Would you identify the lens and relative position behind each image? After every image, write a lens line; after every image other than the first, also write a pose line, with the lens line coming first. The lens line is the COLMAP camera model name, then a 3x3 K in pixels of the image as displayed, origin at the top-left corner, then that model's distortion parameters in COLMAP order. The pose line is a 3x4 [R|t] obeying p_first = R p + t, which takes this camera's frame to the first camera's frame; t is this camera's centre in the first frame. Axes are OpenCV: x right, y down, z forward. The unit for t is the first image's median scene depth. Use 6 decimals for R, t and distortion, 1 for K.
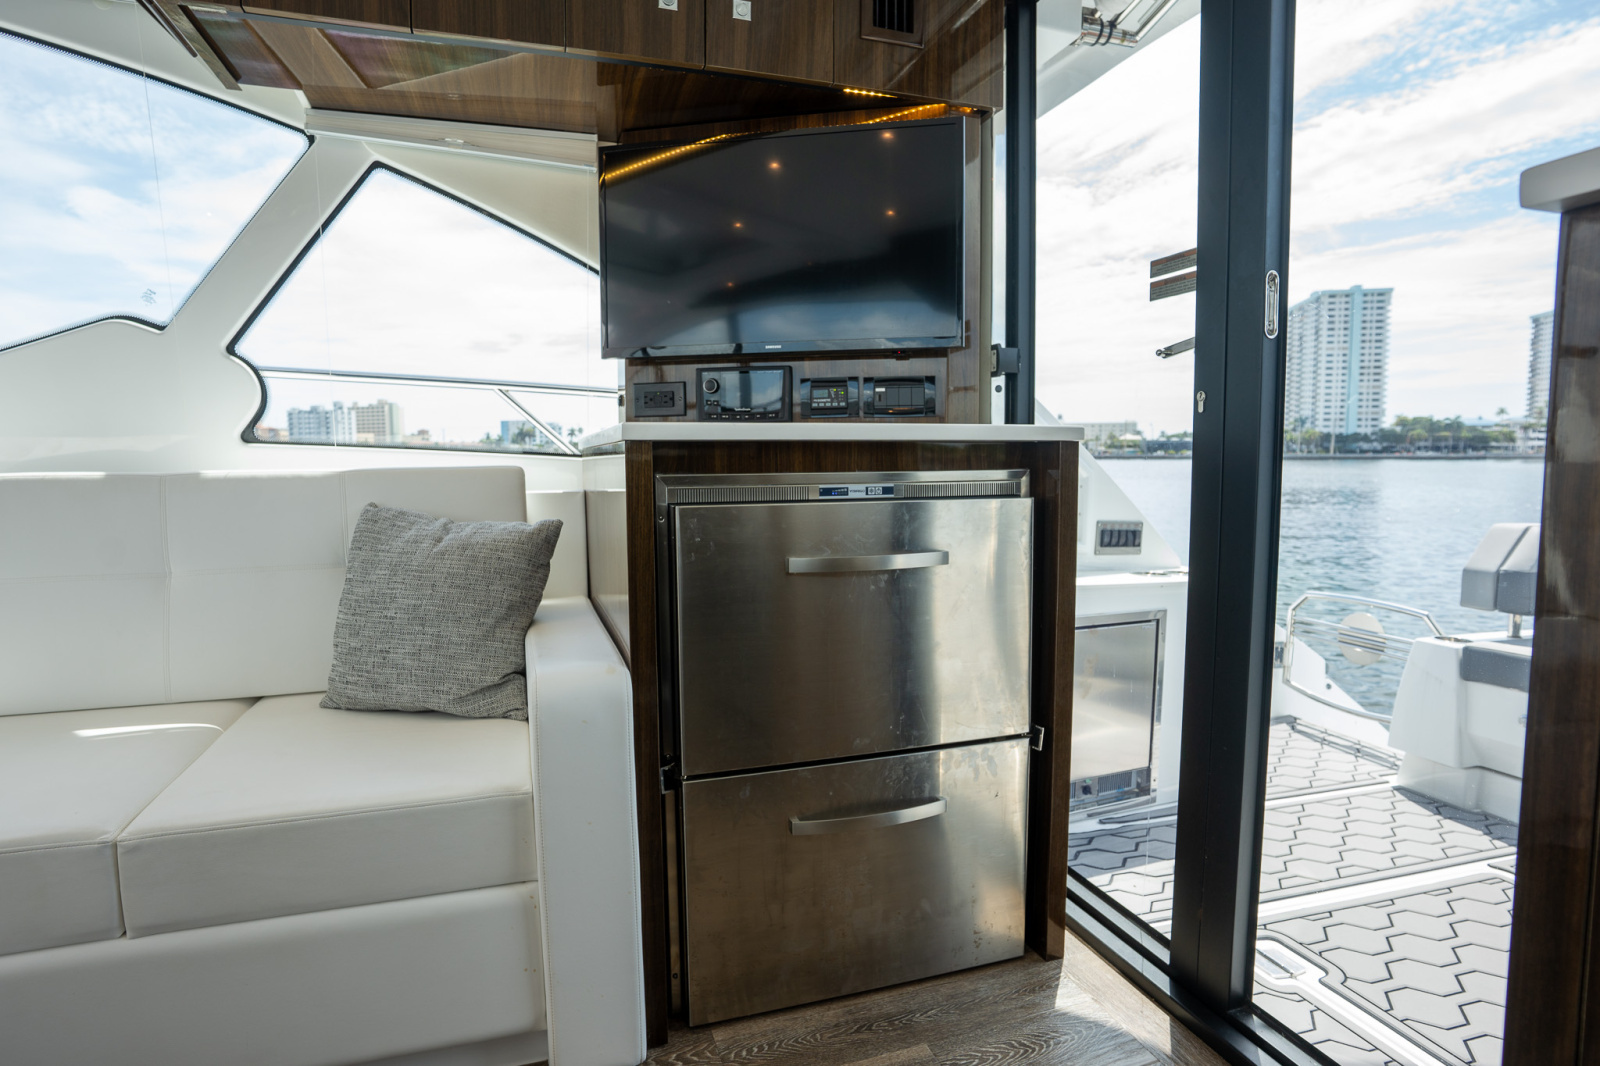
lens RADIAL K [[834.7, 0, 800.0], [0, 834.7, 533.0], [0, 0, 1]] dist [-0.041330, 0.001333]
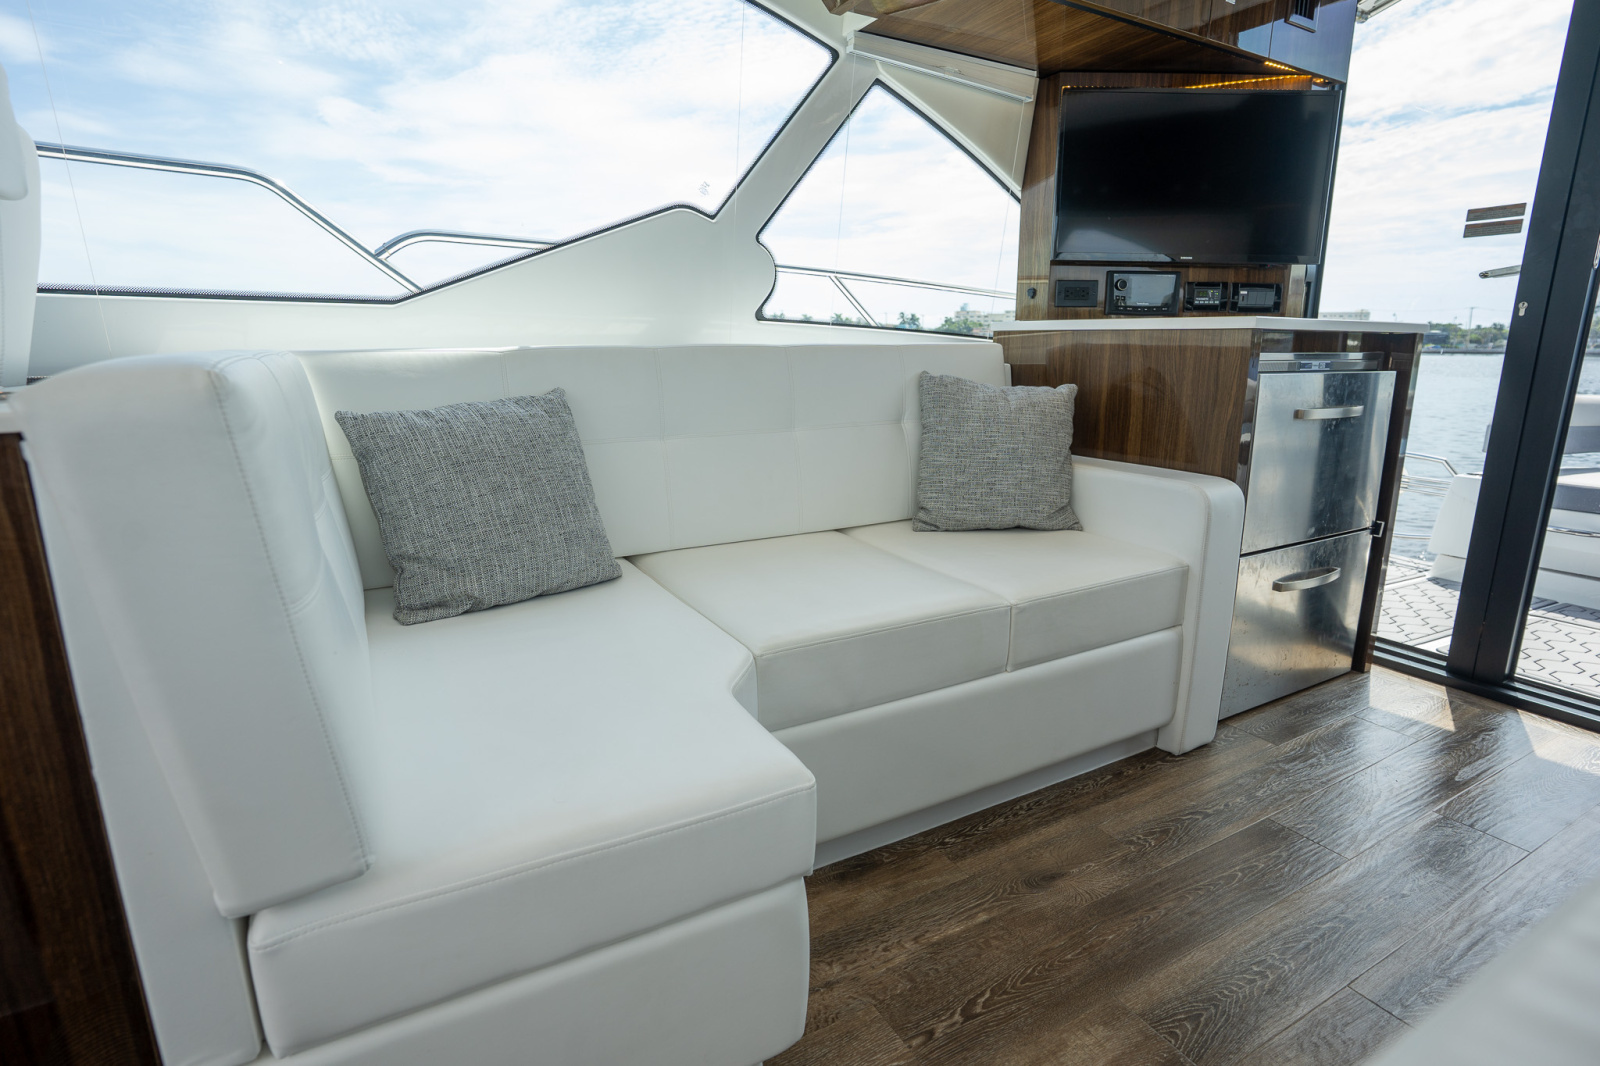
lens RADIAL K [[807.2, 0, 800.0], [0, 807.2, 533.0], [0, 0, 1]] dist [-0.060416, 0.033636]
pose [[0.979383, -0.038076, 0.198391, -1.031181], [0.009862, 0.989917, 0.141308, 0.034245], [-0.201771, -0.136439, 0.969883, -0.202546]]
